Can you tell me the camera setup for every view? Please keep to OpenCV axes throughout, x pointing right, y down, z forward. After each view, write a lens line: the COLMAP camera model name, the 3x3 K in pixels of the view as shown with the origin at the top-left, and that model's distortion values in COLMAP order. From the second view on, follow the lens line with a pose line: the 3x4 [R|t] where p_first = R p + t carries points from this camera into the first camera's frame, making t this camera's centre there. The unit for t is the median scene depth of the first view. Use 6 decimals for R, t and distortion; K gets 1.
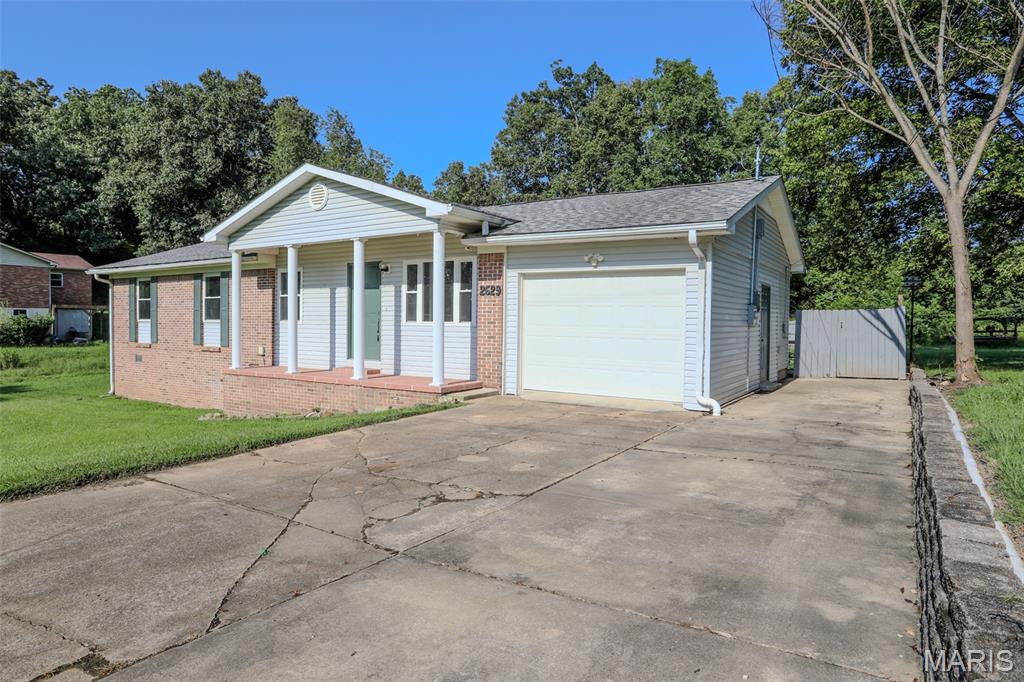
lens RADIAL K [[587.8, 0, 512.0], [0, 587.8, 341.0], [0, 0, 1]] dist [-0.001882, -0.000166]
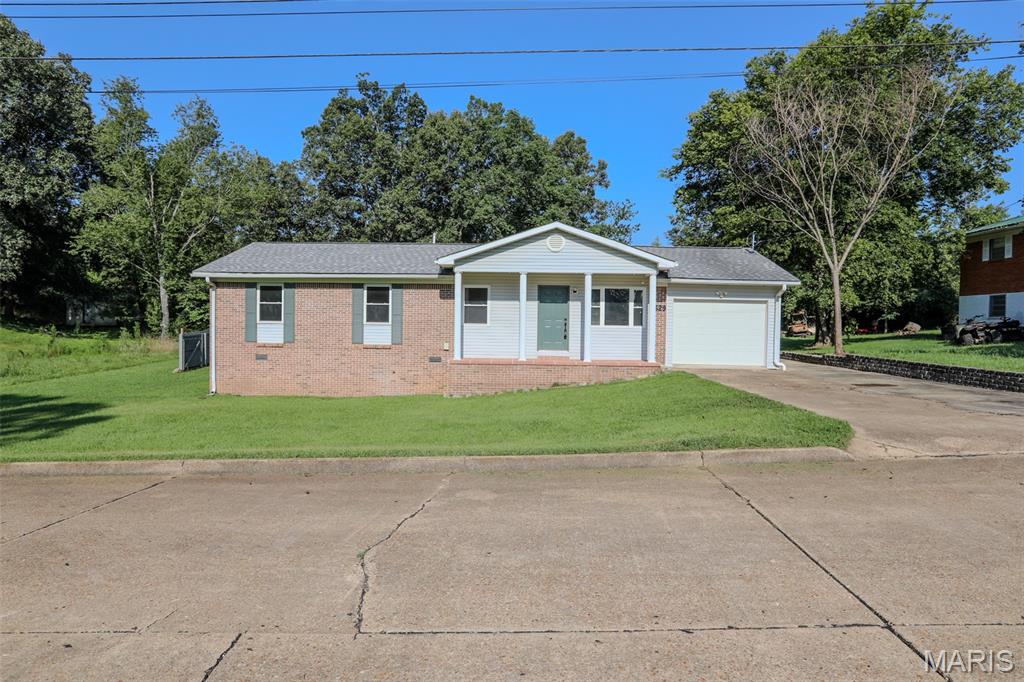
lens RADIAL K [[587.8, 0, 512.0], [0, 587.8, 341.0], [0, 0, 1]] dist [-0.001882, -0.000166]
pose [[0.863991, -0.012356, 0.503355, -0.992187], [0.009551, 0.999921, 0.008152, -0.005605], [-0.503416, -0.002235, 0.864041, -0.211547]]
